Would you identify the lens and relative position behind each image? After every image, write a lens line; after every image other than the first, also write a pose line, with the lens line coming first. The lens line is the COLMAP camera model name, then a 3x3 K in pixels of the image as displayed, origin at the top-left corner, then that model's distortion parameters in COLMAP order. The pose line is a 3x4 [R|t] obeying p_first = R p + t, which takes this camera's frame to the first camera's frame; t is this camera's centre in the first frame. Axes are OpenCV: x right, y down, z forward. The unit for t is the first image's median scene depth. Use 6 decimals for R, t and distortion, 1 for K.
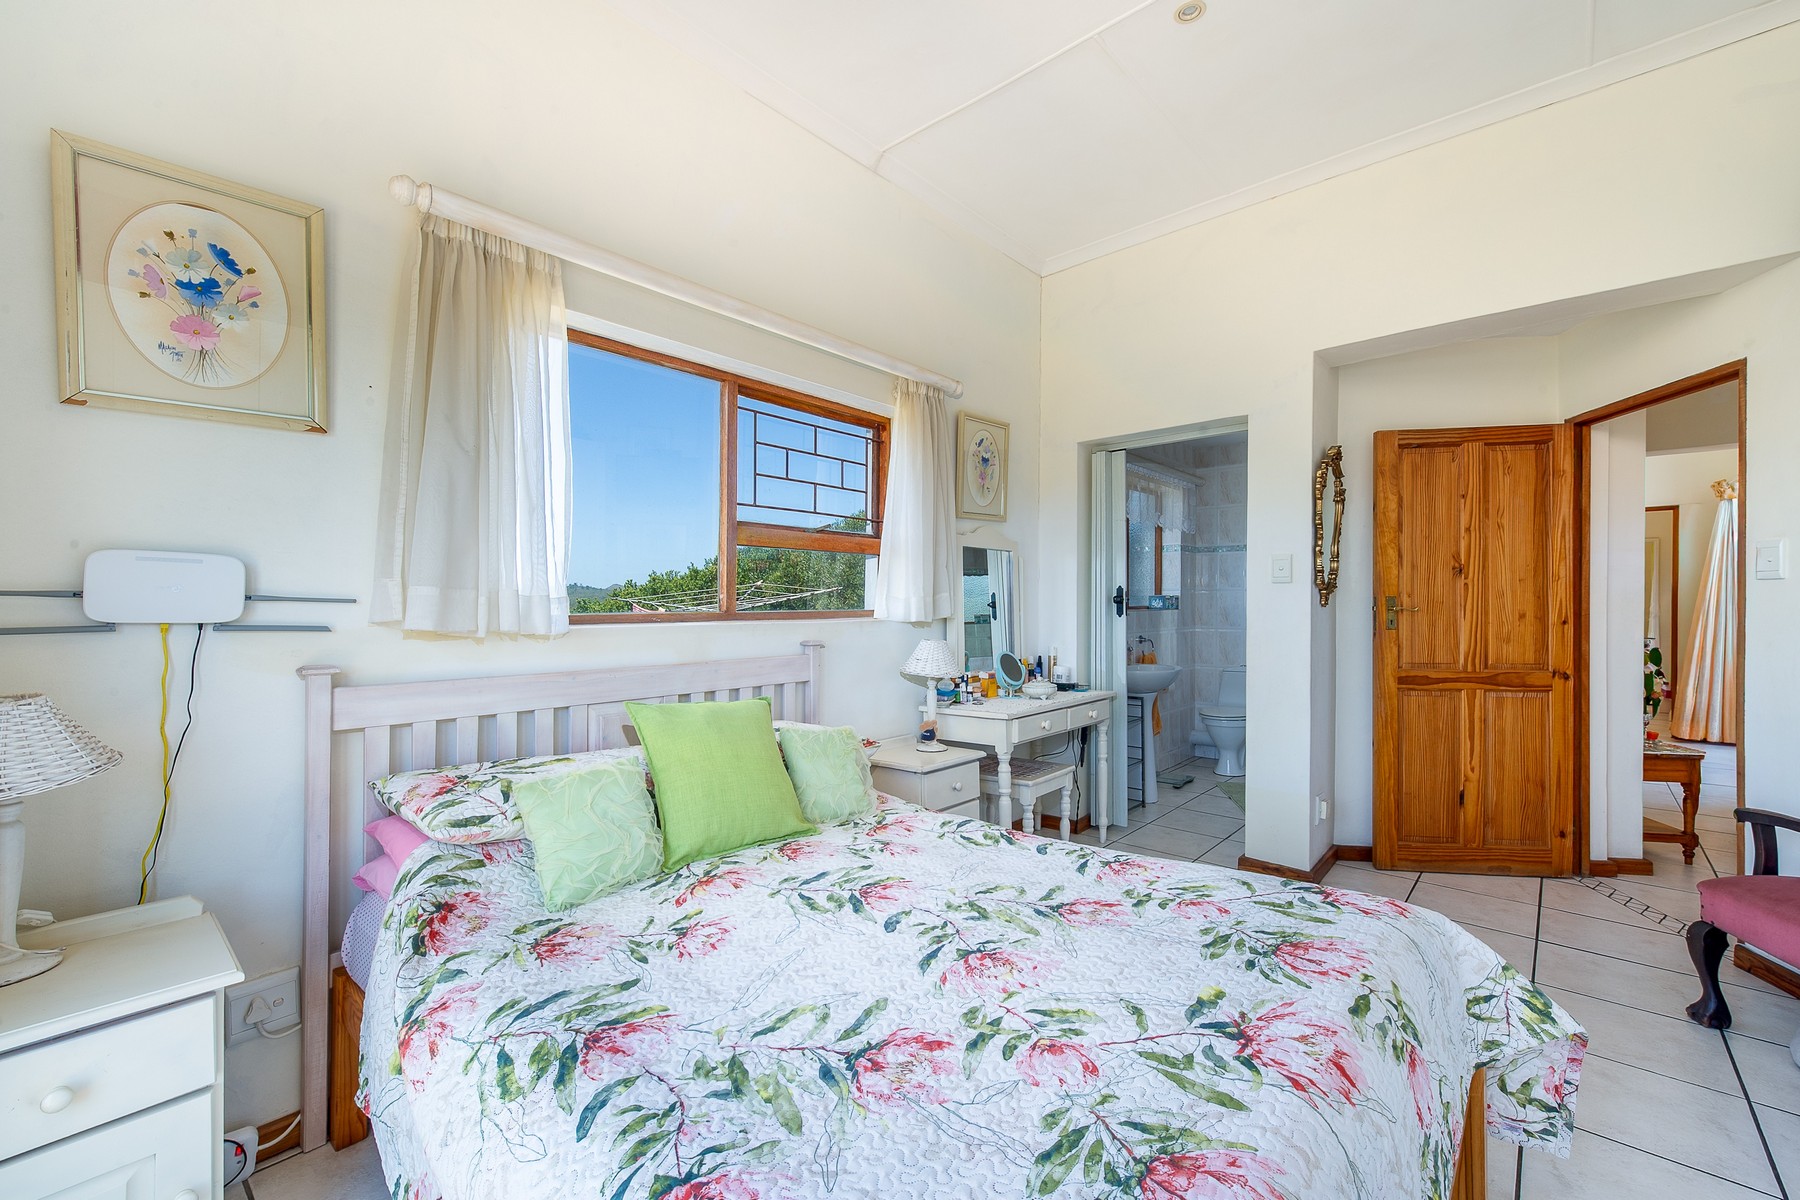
lens RADIAL K [[738.9, 0, 900.0], [0, 738.9, 600.0], [0, 0, 1]] dist [0.002017, 0.000158]
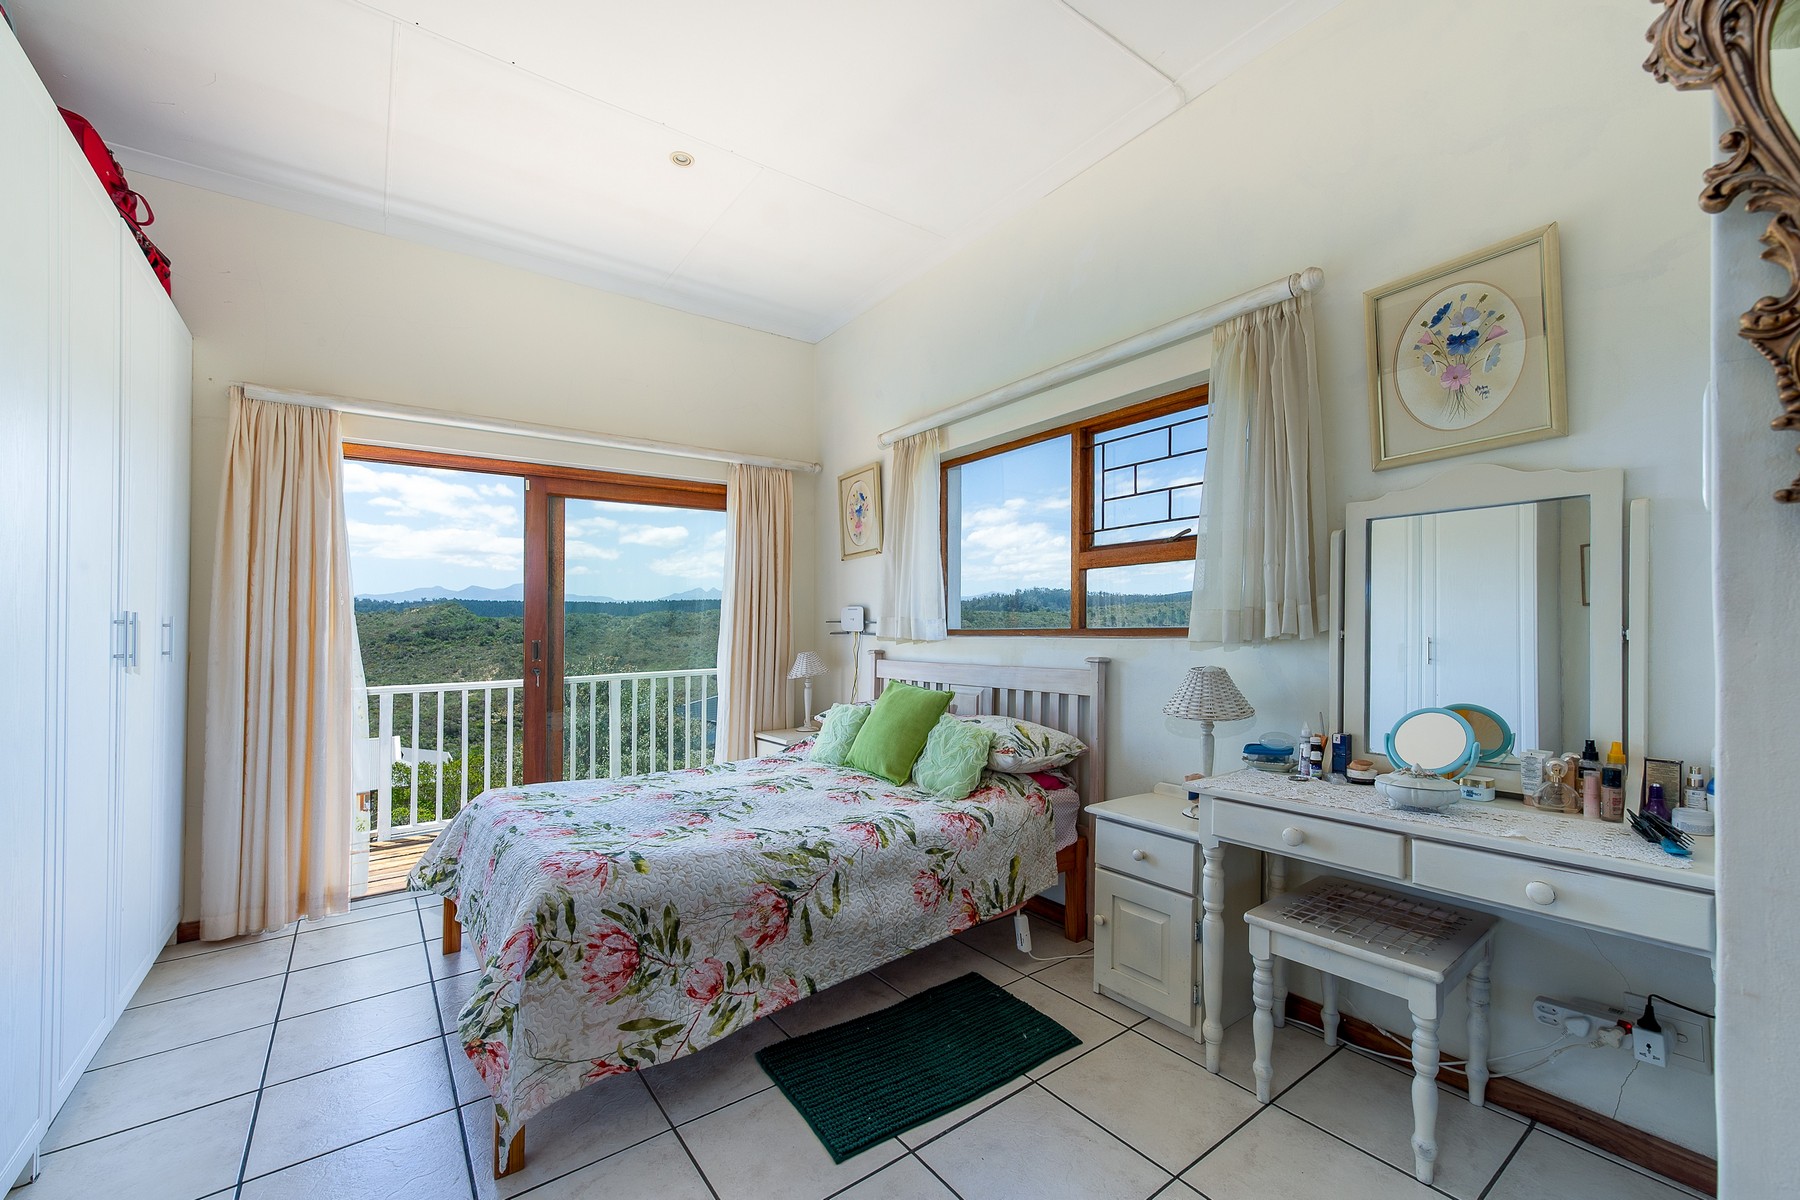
lens RADIAL K [[727.8, 0, 888.7], [0, 727.8, 581.8], [0, 0, 1]] dist [0.003509, -0.000009]
pose [[-0.322114, -0.027562, -0.946299, 1.526550], [0.005491, 0.999505, -0.030980, -0.041723], [0.946685, -0.015176, -0.321804, 1.785087]]
